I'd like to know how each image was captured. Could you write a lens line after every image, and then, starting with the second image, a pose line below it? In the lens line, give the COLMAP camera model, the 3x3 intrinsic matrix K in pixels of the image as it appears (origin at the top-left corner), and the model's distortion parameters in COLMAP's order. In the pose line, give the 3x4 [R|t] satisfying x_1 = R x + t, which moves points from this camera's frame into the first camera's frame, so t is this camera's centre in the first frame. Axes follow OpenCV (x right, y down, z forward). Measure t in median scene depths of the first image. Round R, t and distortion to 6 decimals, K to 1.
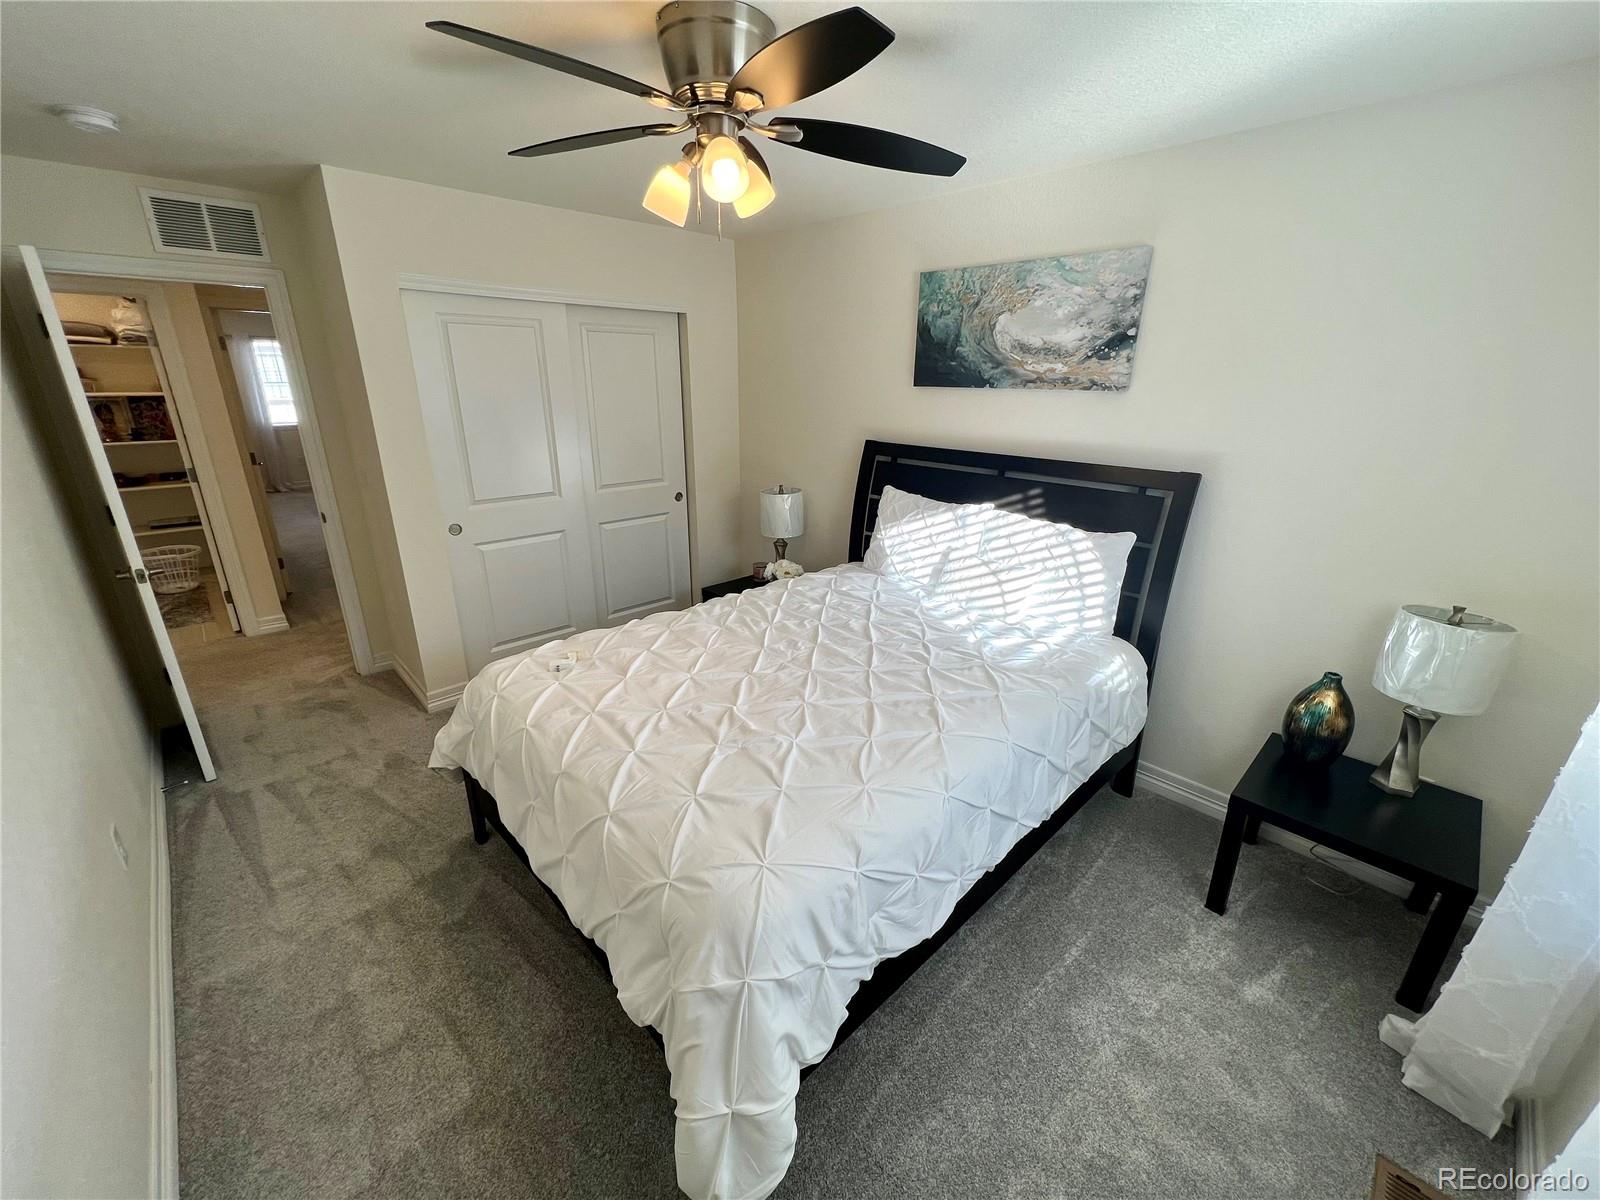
lens RADIAL K [[636.9, 0, 798.5], [0, 636.9, 596.7], [0, 0, 1]] dist [-0.002642, 0.000128]
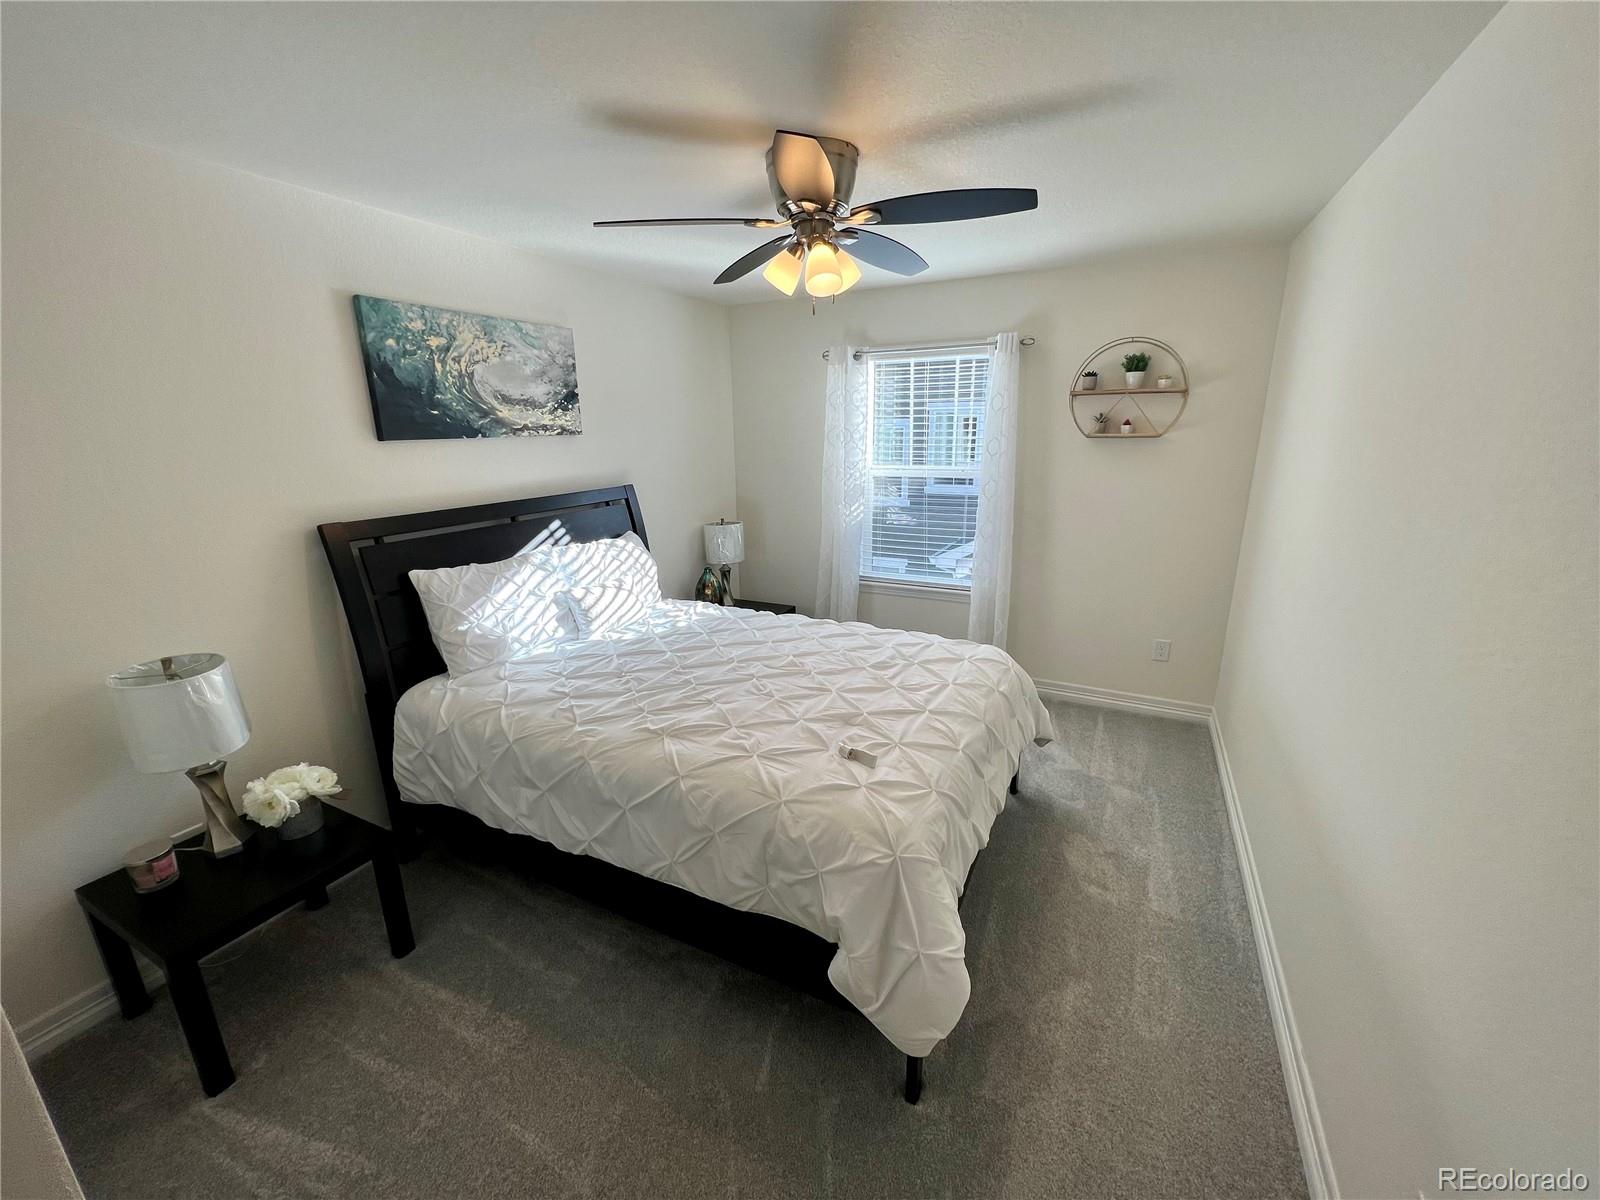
lens RADIAL K [[636.9, 0, 798.5], [0, 636.9, 596.7], [0, 0, 1]] dist [-0.002642, 0.000128]
pose [[-0.323950, -0.264230, 0.908426, -0.834542], [0.310492, 0.877329, 0.365908, -0.335601], [-0.893673, 0.400595, -0.202170, 0.904172]]
